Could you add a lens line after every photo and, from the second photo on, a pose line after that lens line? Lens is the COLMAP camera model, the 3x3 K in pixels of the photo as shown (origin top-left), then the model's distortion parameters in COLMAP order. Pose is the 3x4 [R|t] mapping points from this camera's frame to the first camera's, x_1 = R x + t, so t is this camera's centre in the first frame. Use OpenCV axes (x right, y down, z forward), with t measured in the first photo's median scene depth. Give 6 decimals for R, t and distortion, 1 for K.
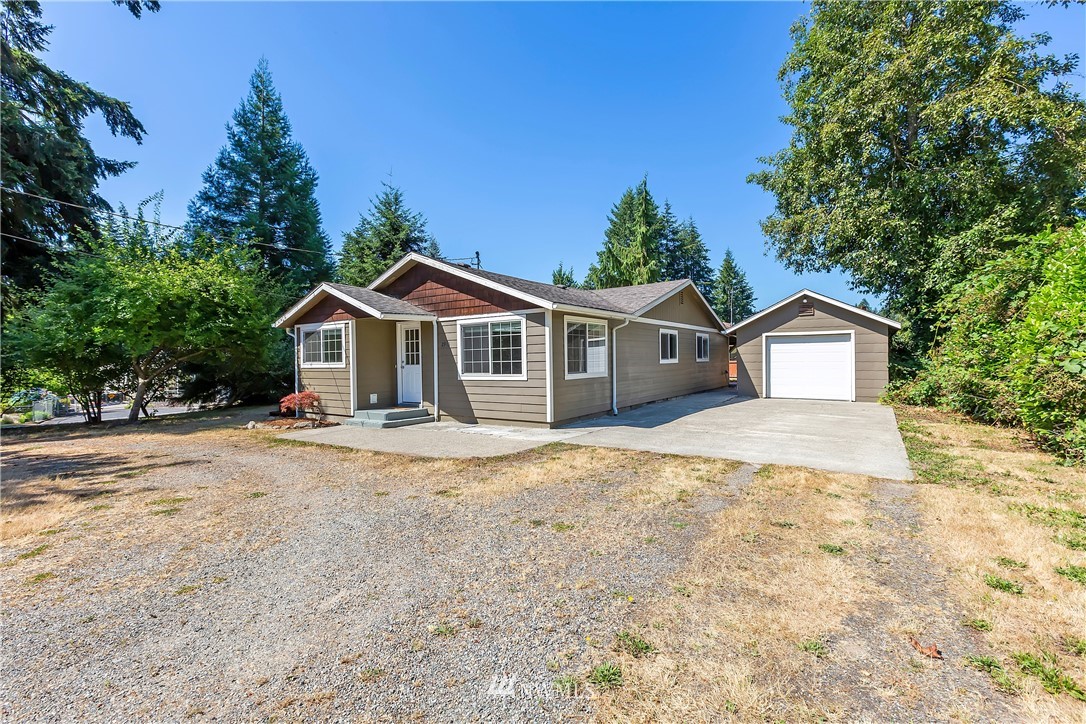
lens RADIAL K [[492.7, 0, 545.4], [0, 492.7, 360.2], [0, 0, 1]] dist [-0.001729, 0.000214]
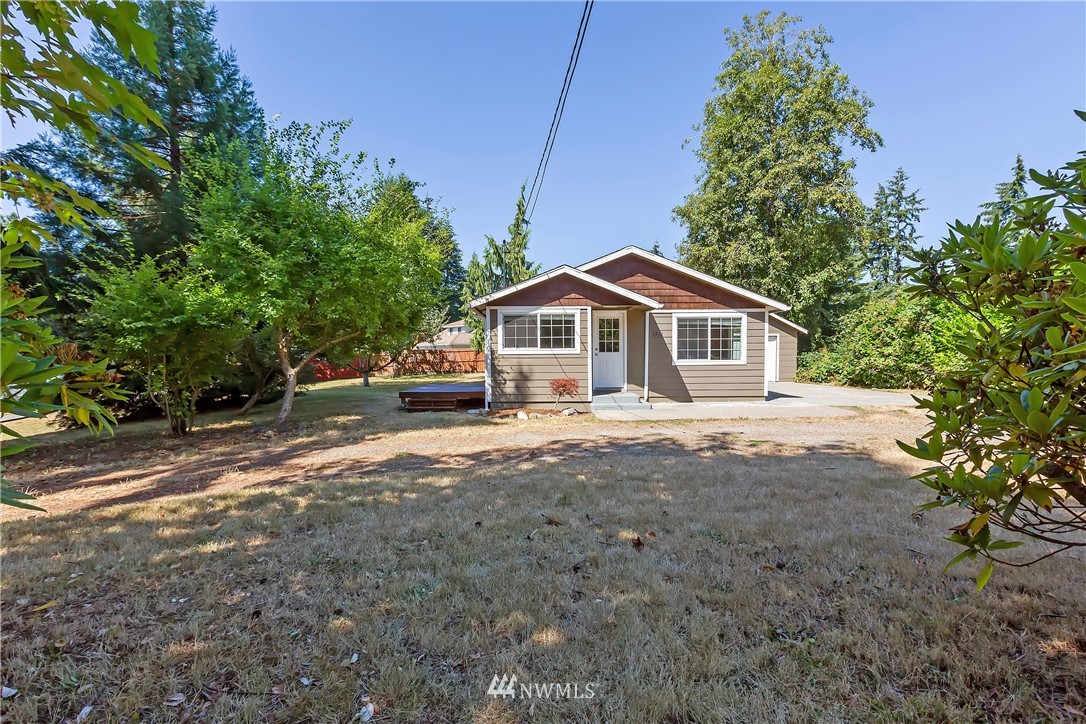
lens RADIAL K [[492.7, 0, 545.2], [0, 492.7, 365.9], [0, 0, 1]] dist [-0.001729, 0.000214]
pose [[0.827609, -0.000923, 0.561304, -1.070122], [-0.007934, 0.999880, 0.013342, 0.028652], [-0.561249, -0.015495, 0.827502, 0.219640]]
